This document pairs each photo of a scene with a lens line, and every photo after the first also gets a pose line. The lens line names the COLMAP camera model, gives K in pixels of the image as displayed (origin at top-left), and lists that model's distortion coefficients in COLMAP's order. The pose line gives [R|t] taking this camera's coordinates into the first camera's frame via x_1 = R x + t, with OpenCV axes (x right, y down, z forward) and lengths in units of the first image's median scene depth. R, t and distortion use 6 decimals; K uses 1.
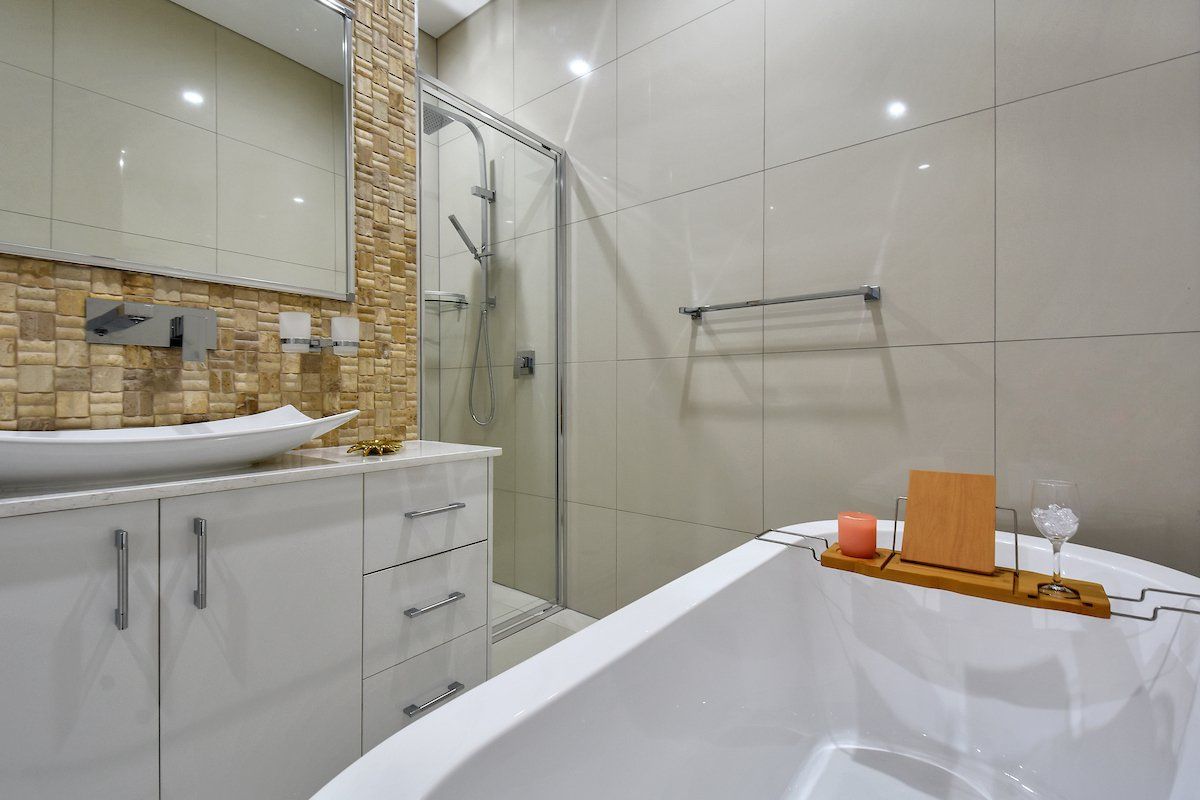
lens RADIAL K [[519.3, 0, 593.2], [0, 519.3, 399.0], [0, 0, 1]] dist [0.034729, -0.018237]
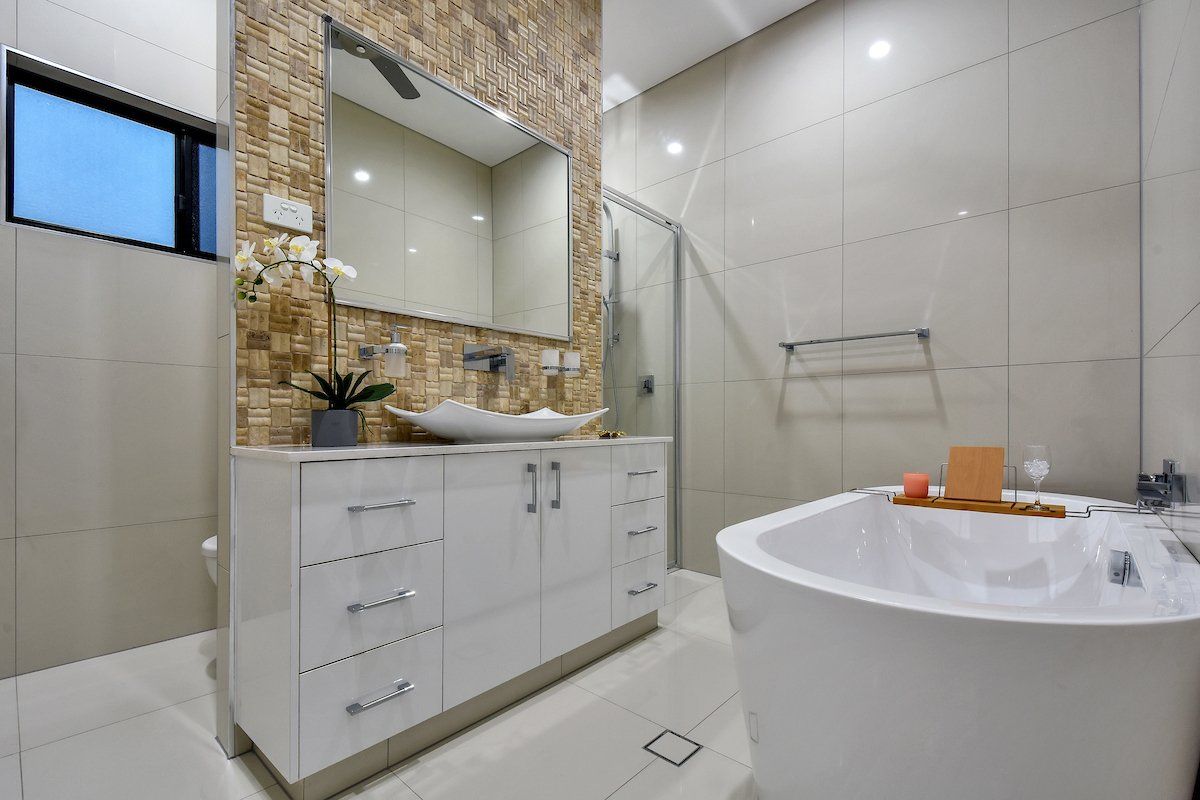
lens RADIAL K [[499.1, 0, 609.0], [0, 499.1, 425.2], [0, 0, 1]] dist [0.027381, -0.015385]
pose [[0.998611, 0.000766, -0.052677, -0.306899], [-0.000749, 1.000000, 0.000351, 0.063946], [0.052677, -0.000311, 0.998612, -0.510749]]
